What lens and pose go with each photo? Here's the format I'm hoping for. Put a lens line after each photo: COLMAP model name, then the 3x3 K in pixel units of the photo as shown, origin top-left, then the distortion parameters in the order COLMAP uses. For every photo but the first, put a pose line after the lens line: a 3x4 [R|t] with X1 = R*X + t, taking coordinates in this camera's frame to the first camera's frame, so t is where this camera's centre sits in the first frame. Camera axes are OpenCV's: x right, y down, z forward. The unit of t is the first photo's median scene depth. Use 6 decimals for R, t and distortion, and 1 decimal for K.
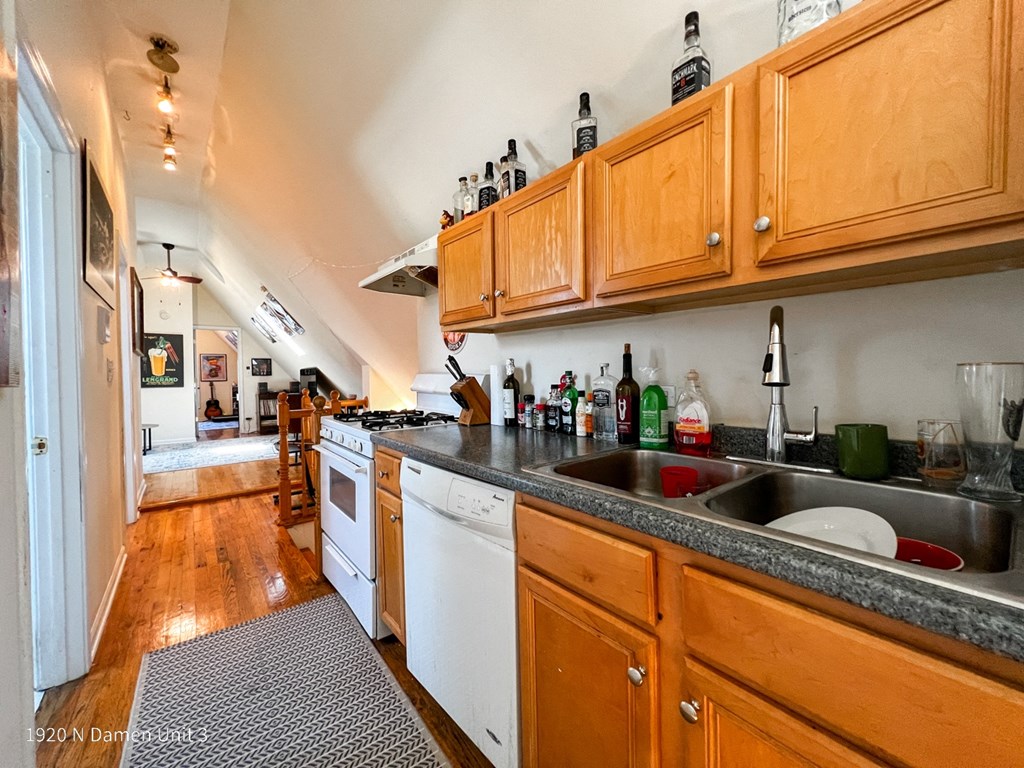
lens RADIAL K [[413.6, 0, 506.5], [0, 413.6, 381.3], [0, 0, 1]] dist [0.000778, 0.000880]
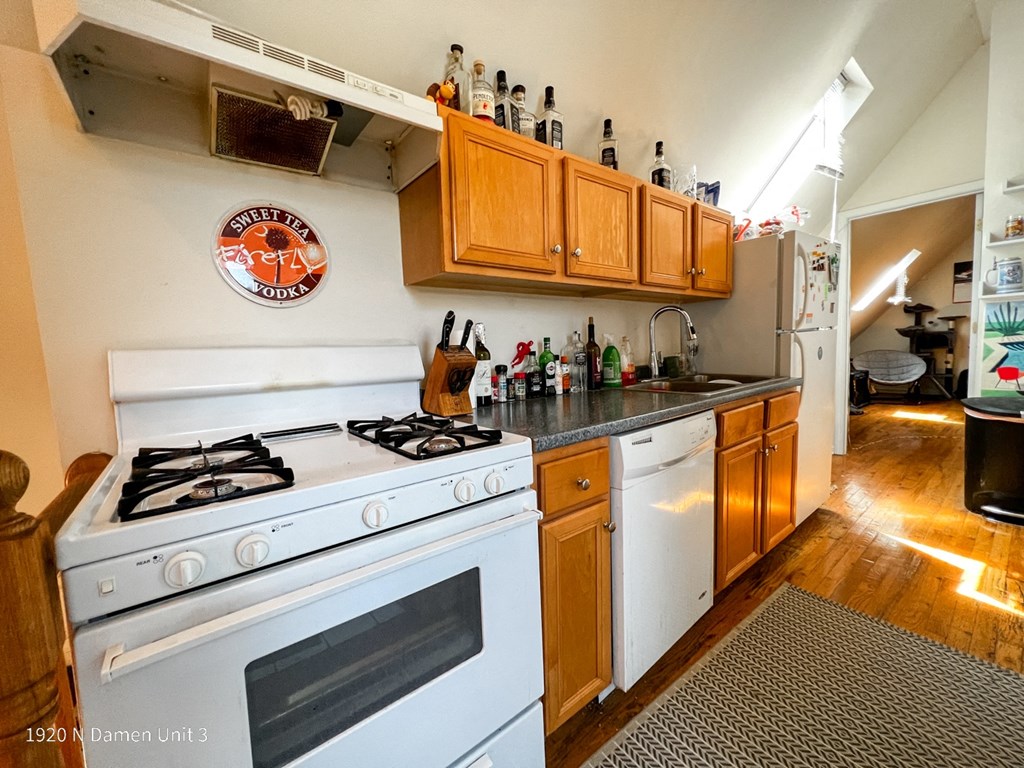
lens RADIAL K [[413.6, 0, 507.5], [0, 413.6, 385.0], [0, 0, 1]] dist [0.000778, 0.000880]
pose [[0.007241, -0.081616, 0.996638, -0.986540], [0.063121, 0.994713, 0.081000, 0.004155], [-0.997980, 0.062322, 0.012355, 1.147090]]
